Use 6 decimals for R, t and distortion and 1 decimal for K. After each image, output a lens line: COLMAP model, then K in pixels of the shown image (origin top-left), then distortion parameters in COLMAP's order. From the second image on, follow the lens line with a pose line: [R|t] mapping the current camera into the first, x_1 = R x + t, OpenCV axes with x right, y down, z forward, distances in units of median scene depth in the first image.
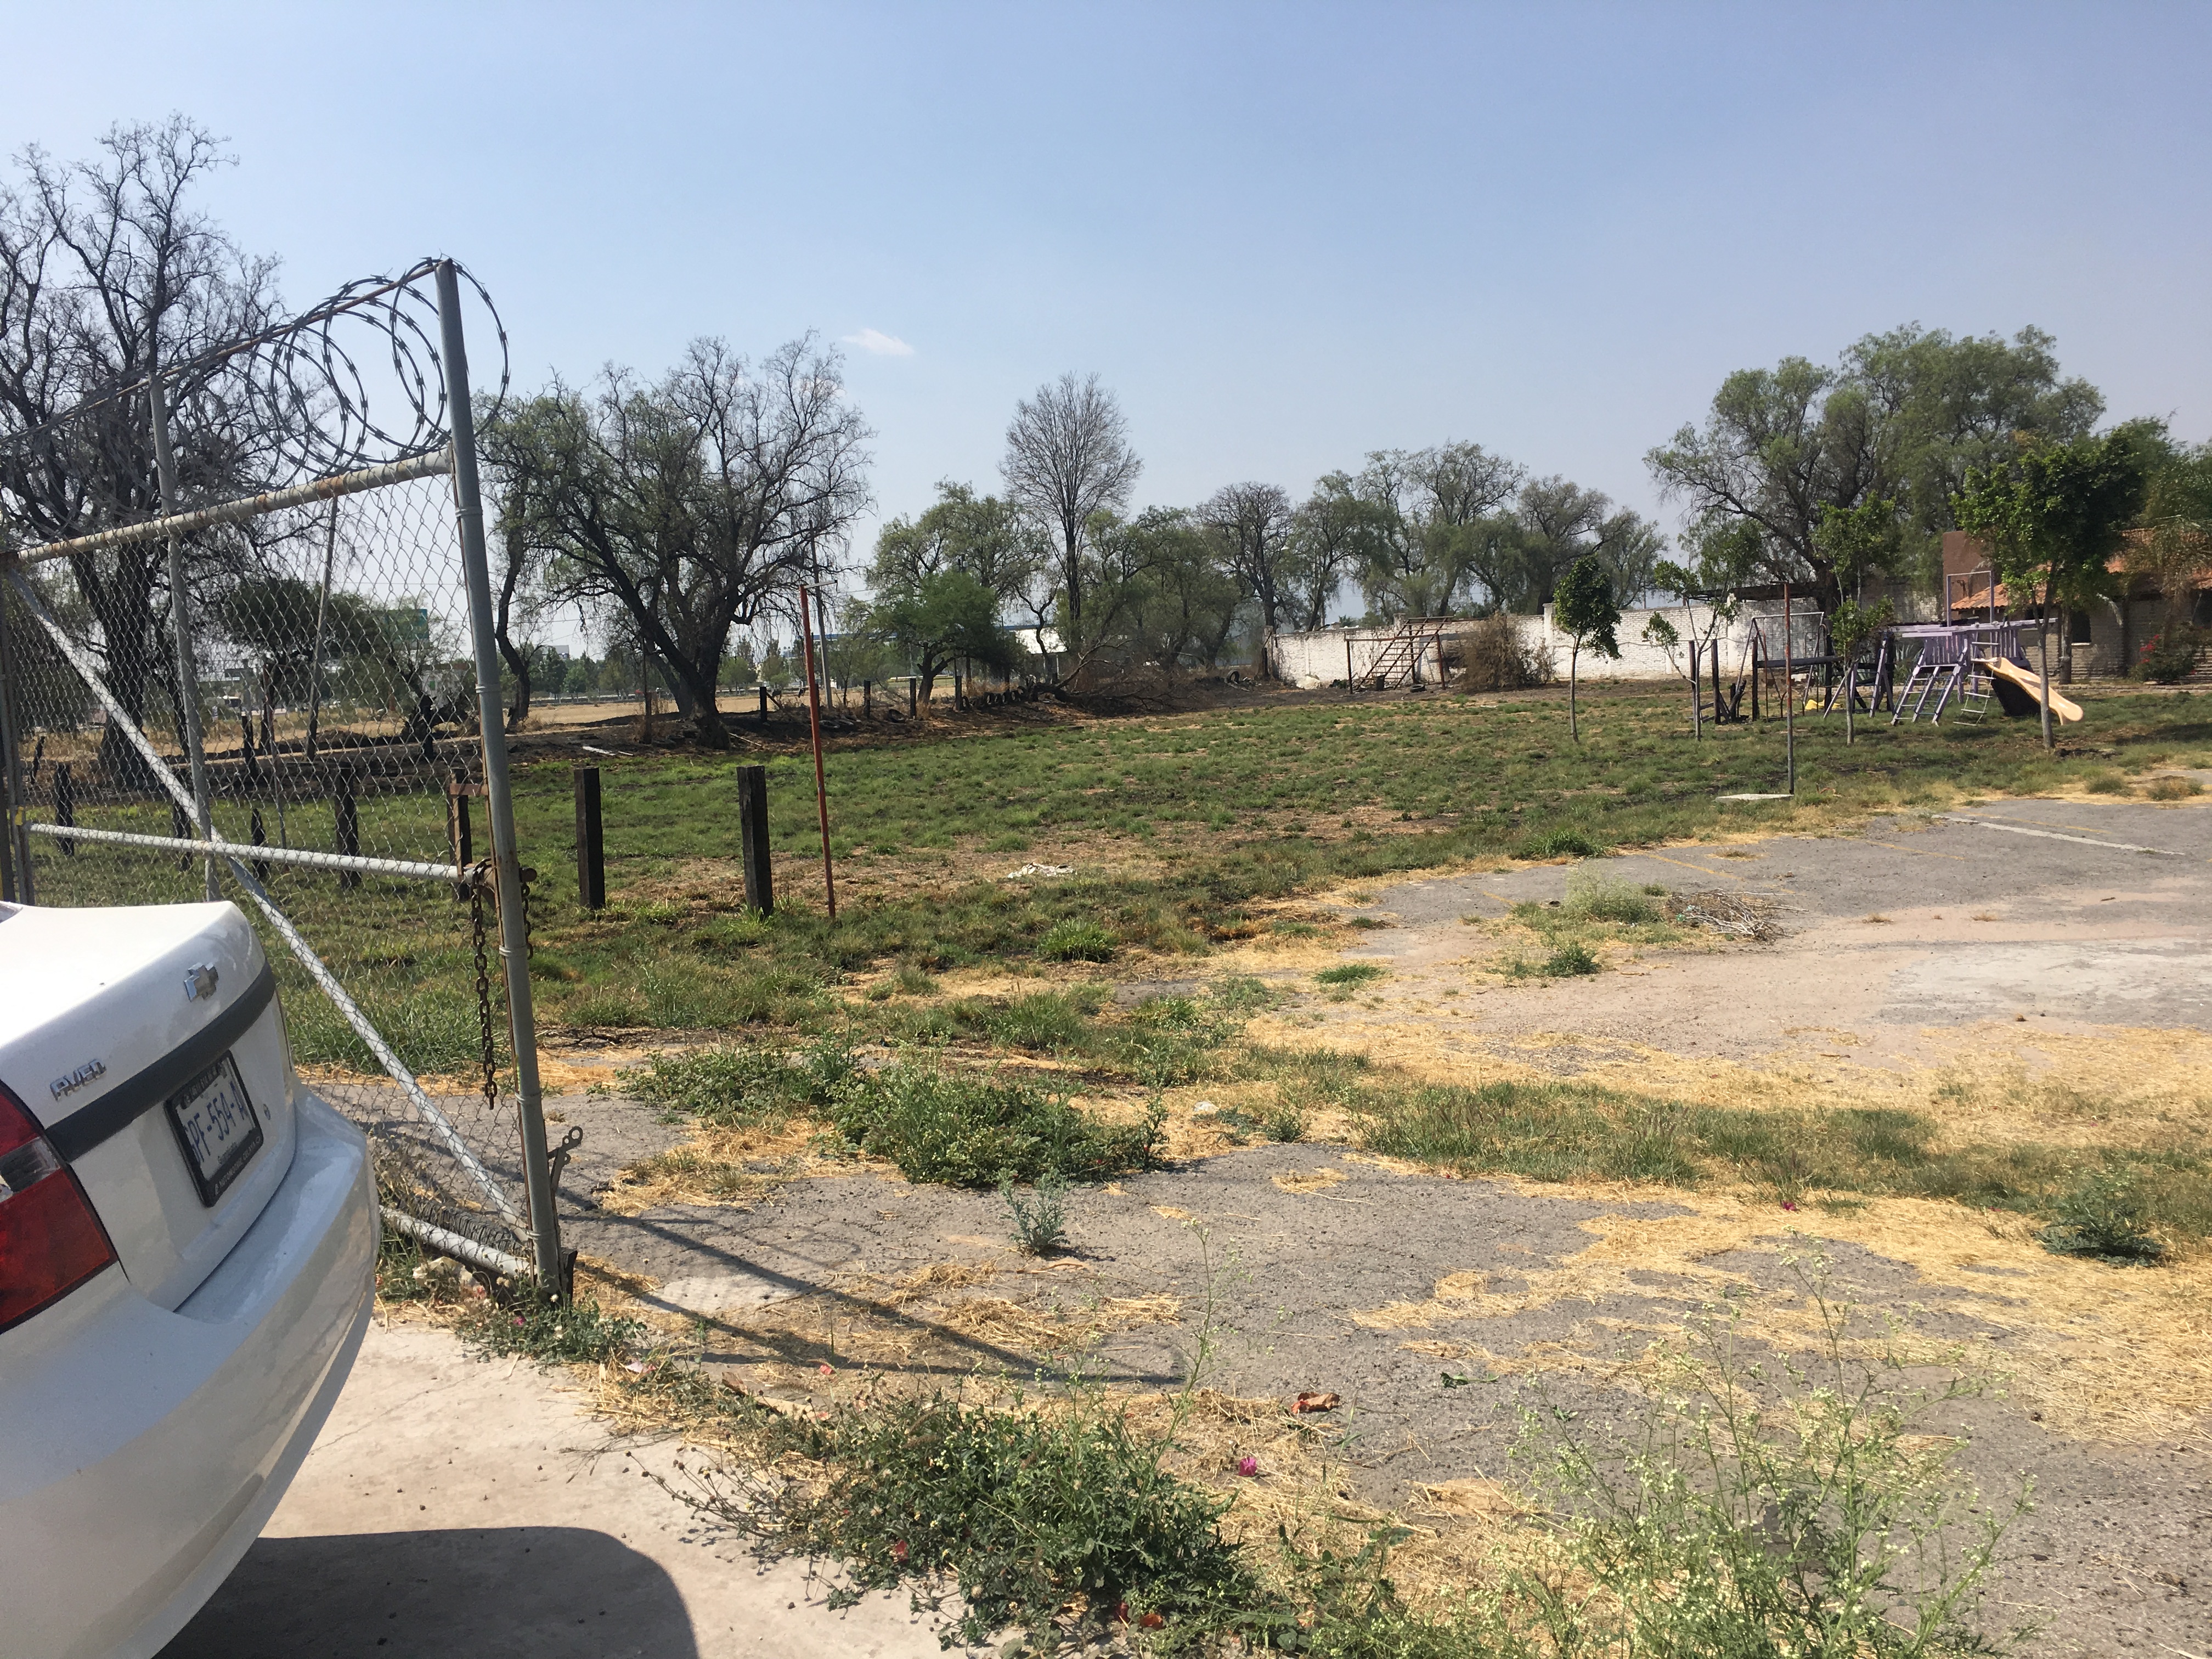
lens RADIAL K [[1868.1, 0, 1101.9], [0, 1868.1, 821.2], [0, 0, 1]] dist [0.083027, -0.104365]
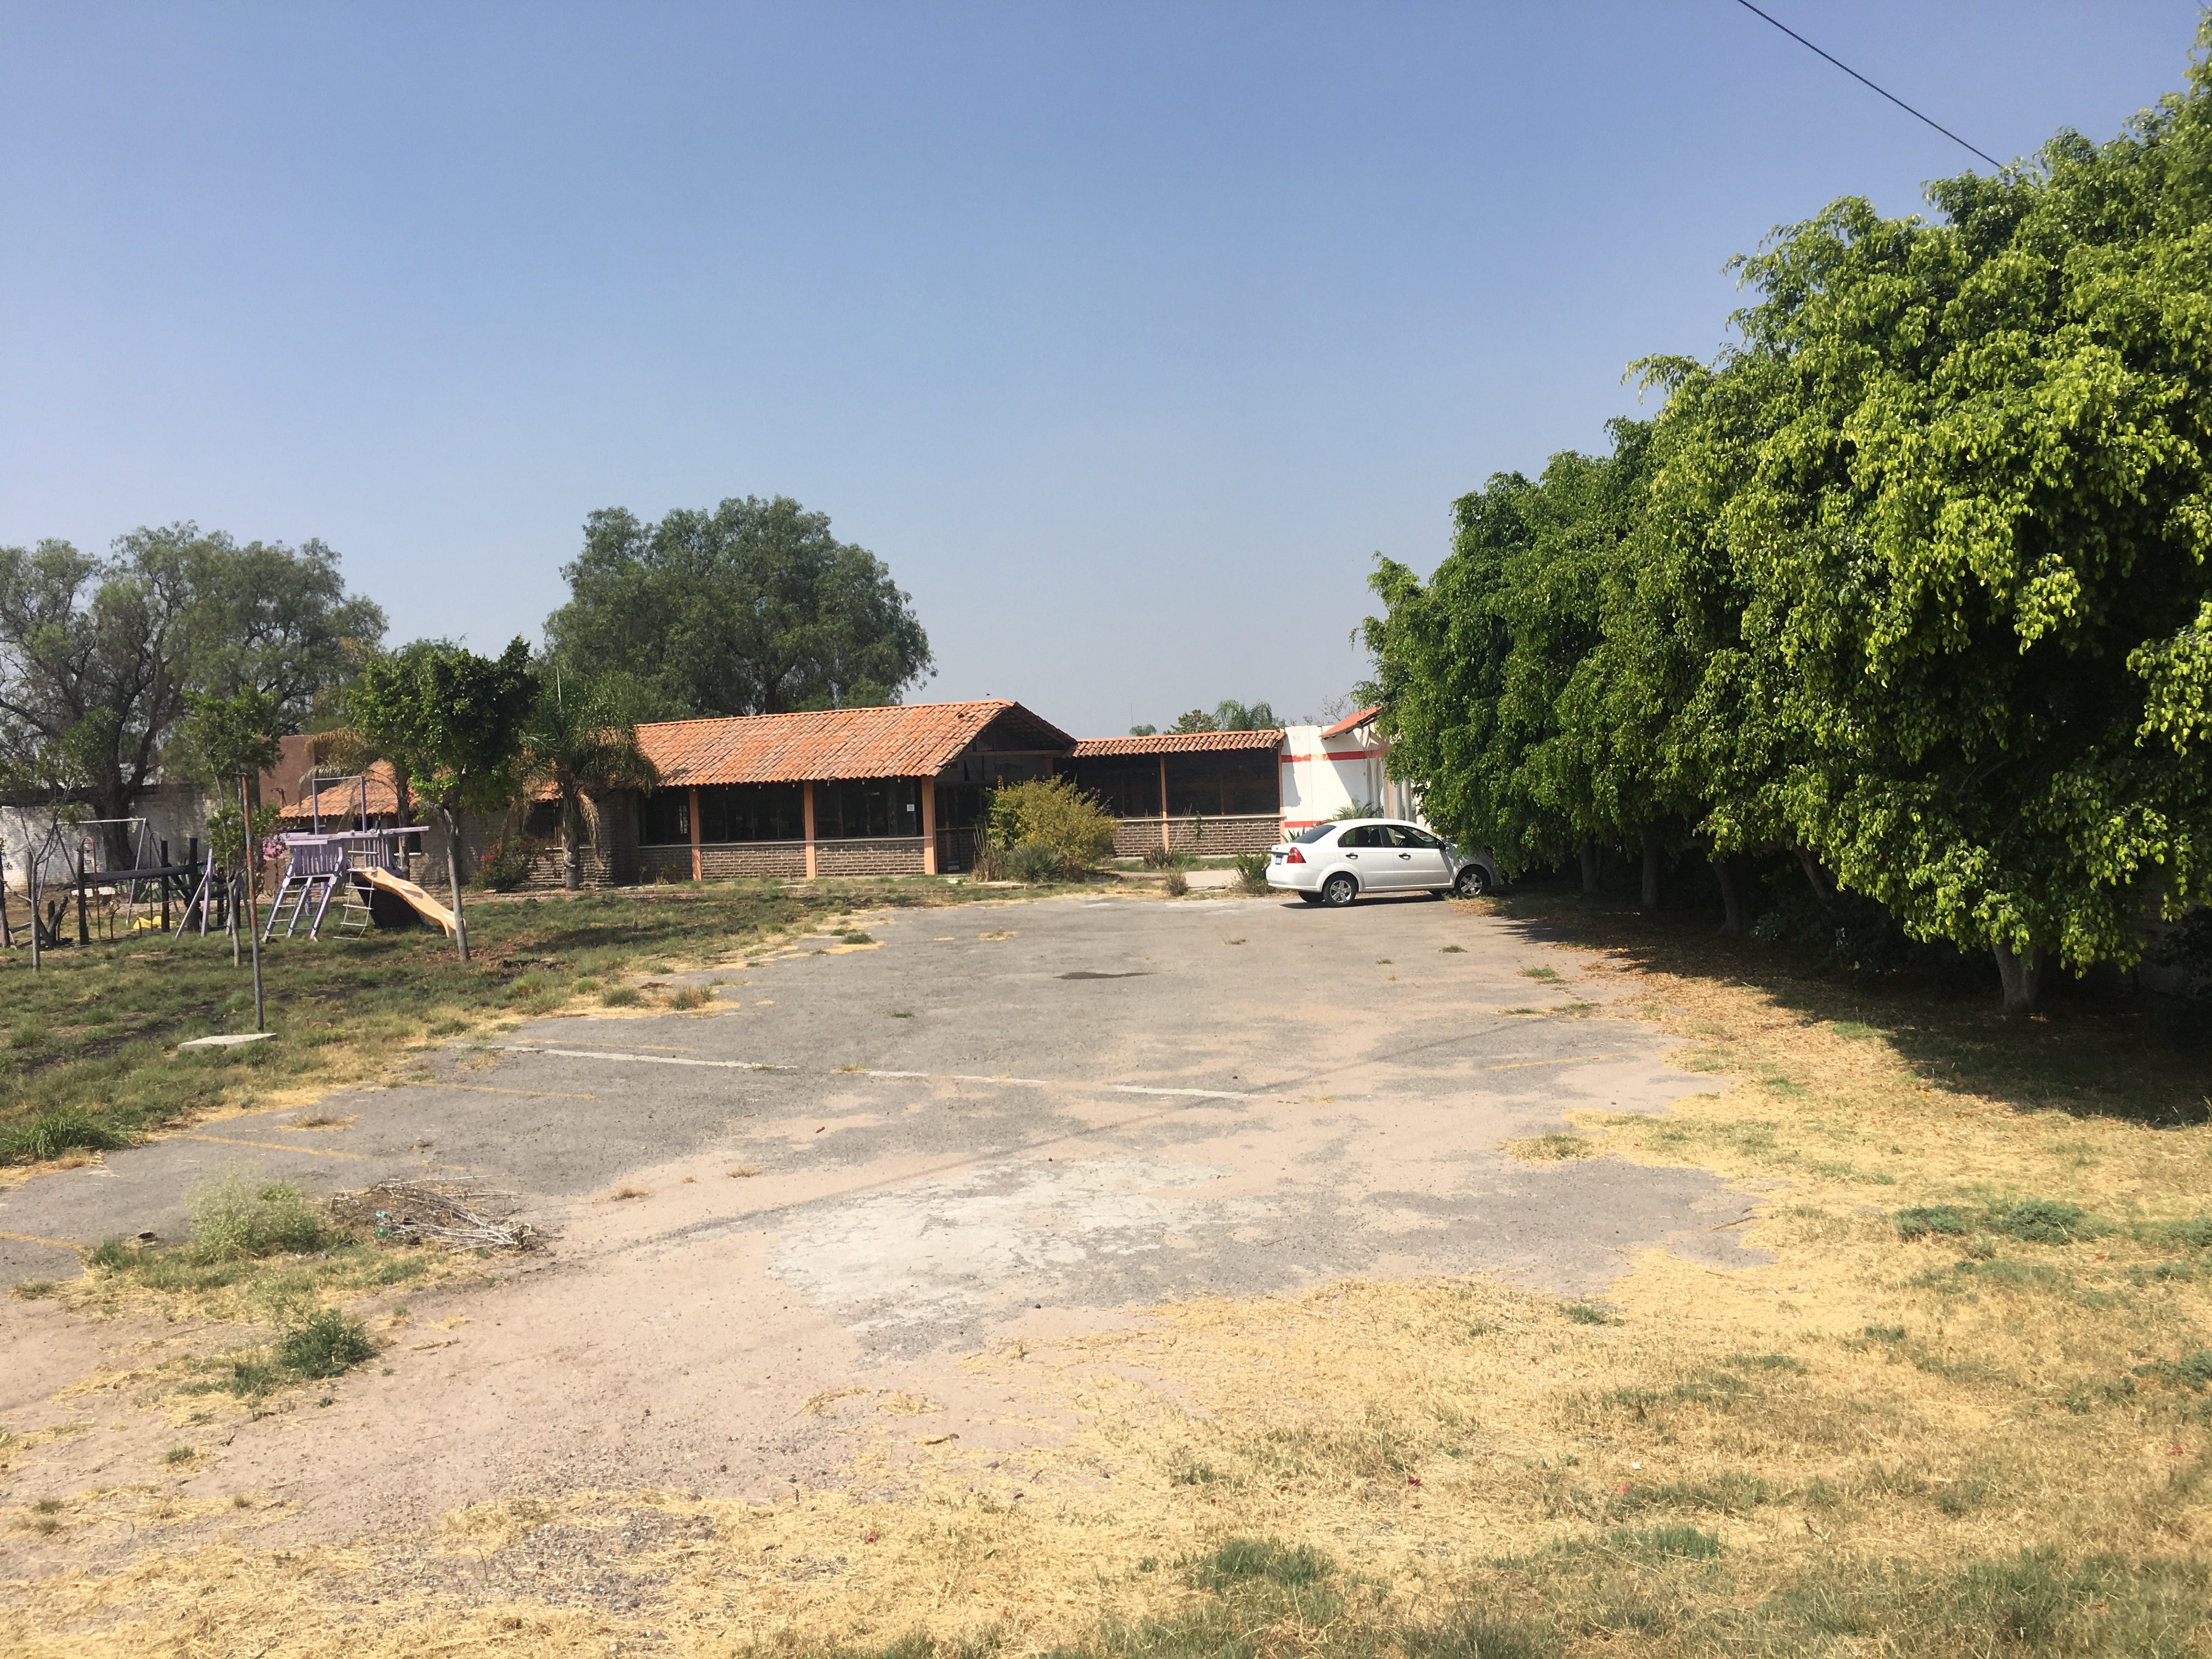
lens RADIAL K [[1868.1, 0, 1098.0], [0, 1868.1, 821.1], [0, 0, 1]] dist [0.083027, -0.104365]
pose [[0.637602, 0.009057, 0.770313, -0.020191], [0.077970, 0.994037, -0.076225, -0.008377], [-0.766410, 0.108662, 0.633094, 0.110628]]
